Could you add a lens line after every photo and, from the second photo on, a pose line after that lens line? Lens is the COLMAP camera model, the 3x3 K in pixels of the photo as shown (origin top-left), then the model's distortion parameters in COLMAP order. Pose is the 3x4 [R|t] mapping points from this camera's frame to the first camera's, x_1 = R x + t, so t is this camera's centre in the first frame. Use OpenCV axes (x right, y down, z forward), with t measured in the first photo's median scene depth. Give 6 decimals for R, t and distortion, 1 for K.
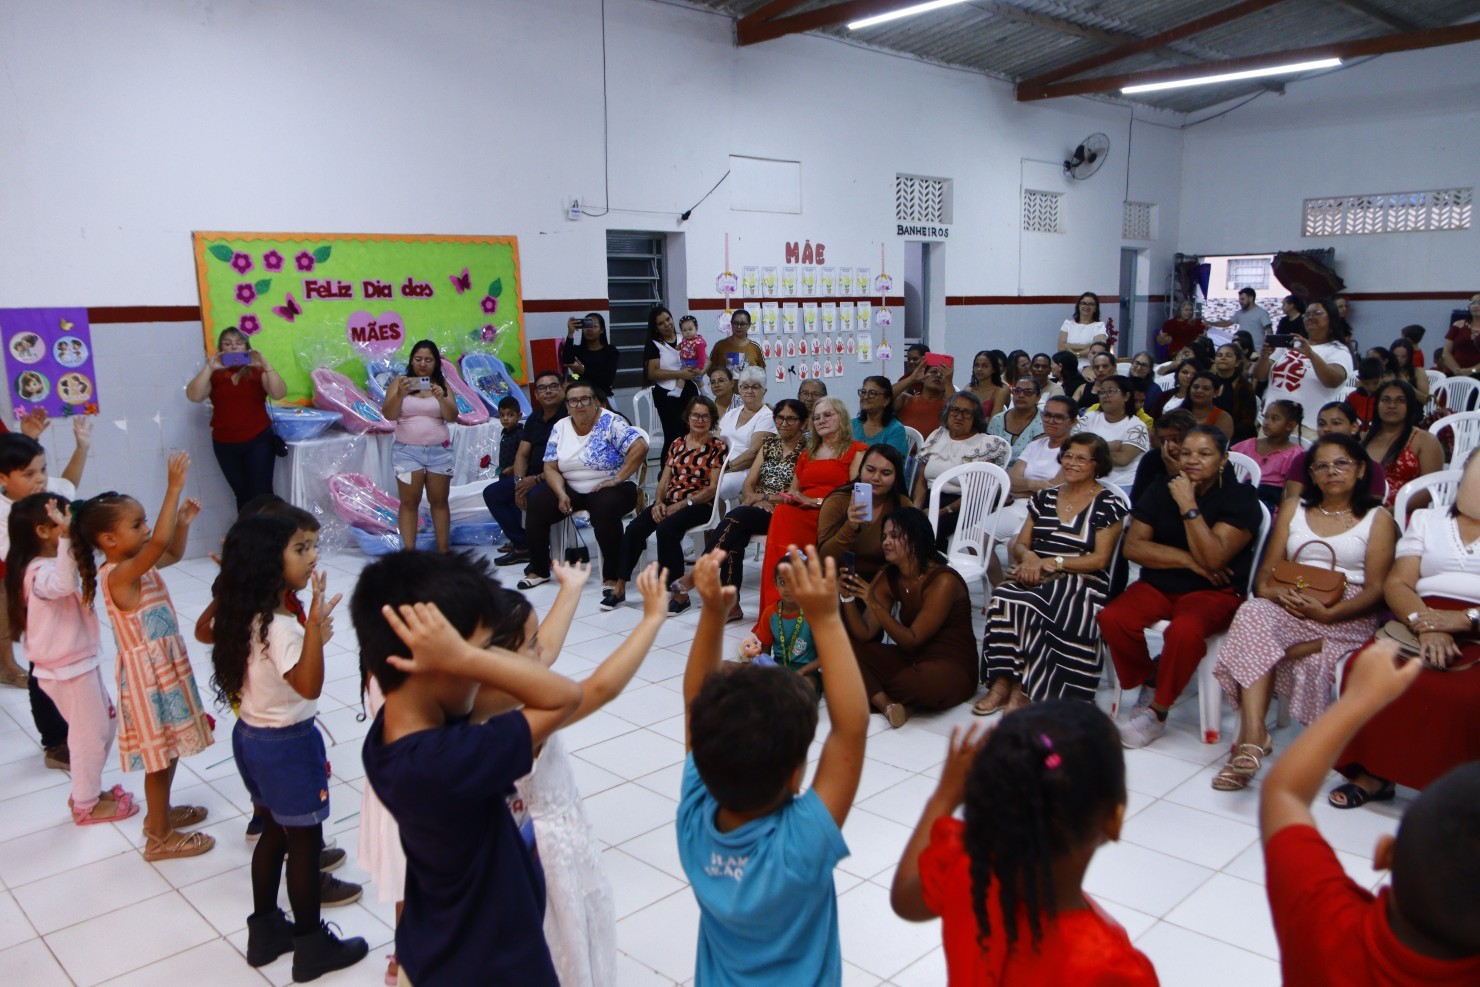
lens RADIAL K [[1161.4, 0, 735.2], [0, 1161.4, 505.3], [0, 0, 1]] dist [-0.009769, 0.008065]
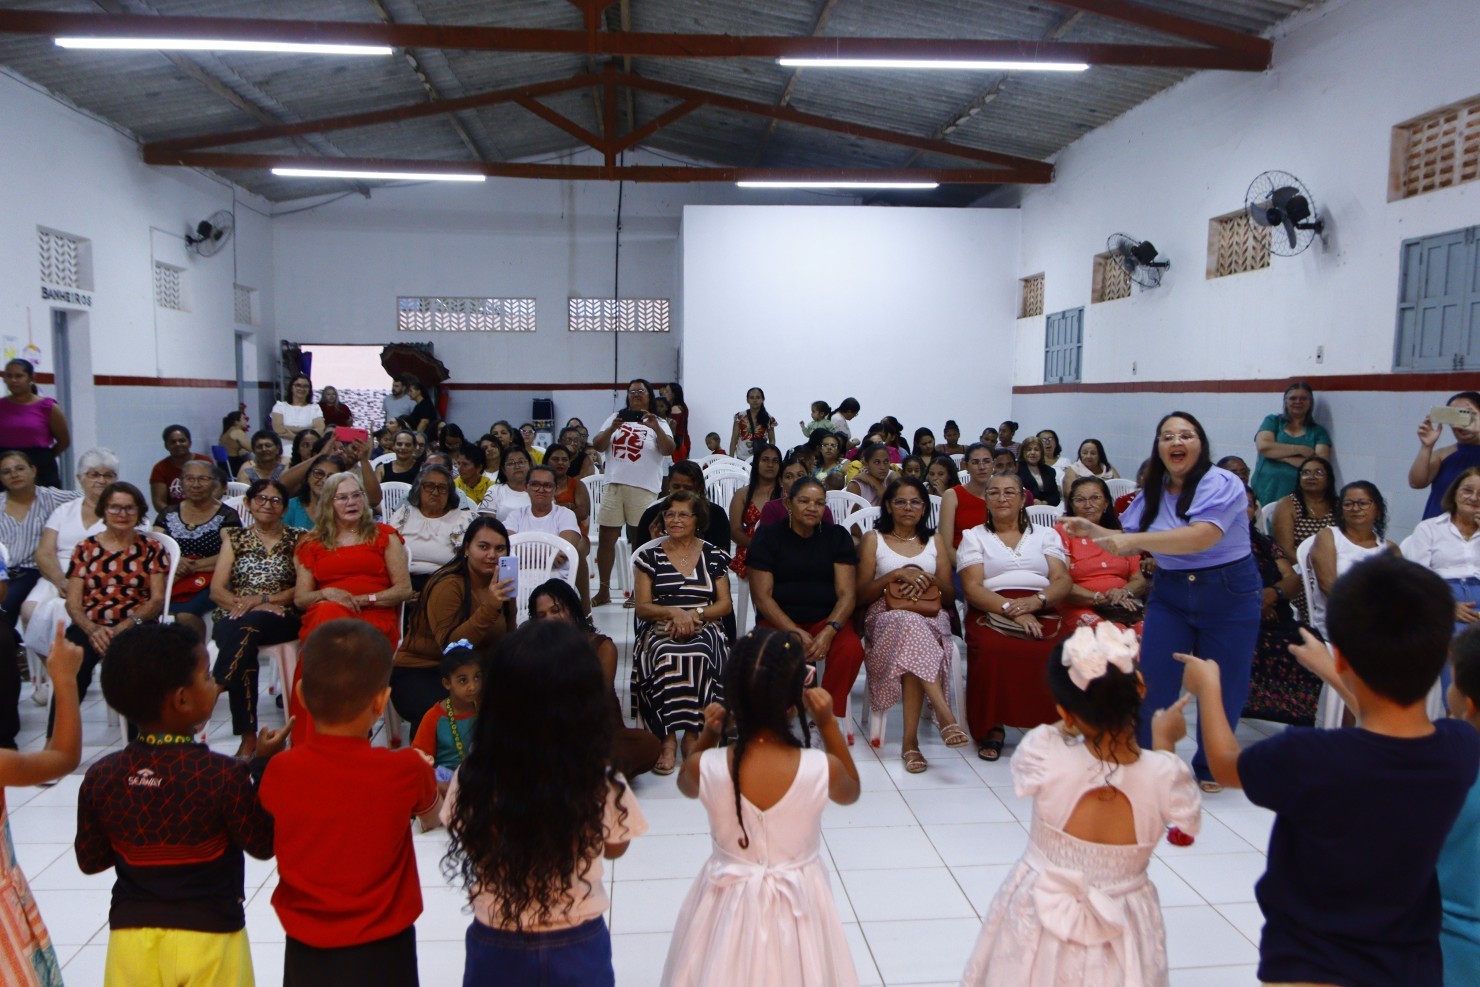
lens RADIAL K [[1161.4, 0, 735.2], [0, 1161.4, 505.3], [0, 0, 1]] dist [-0.009769, 0.008065]
pose [[0.642661, -0.056651, 0.764054, -0.172385], [0.119837, 0.992421, -0.027214, -0.004741], [-0.756721, 0.109051, 0.644578, 0.103567]]
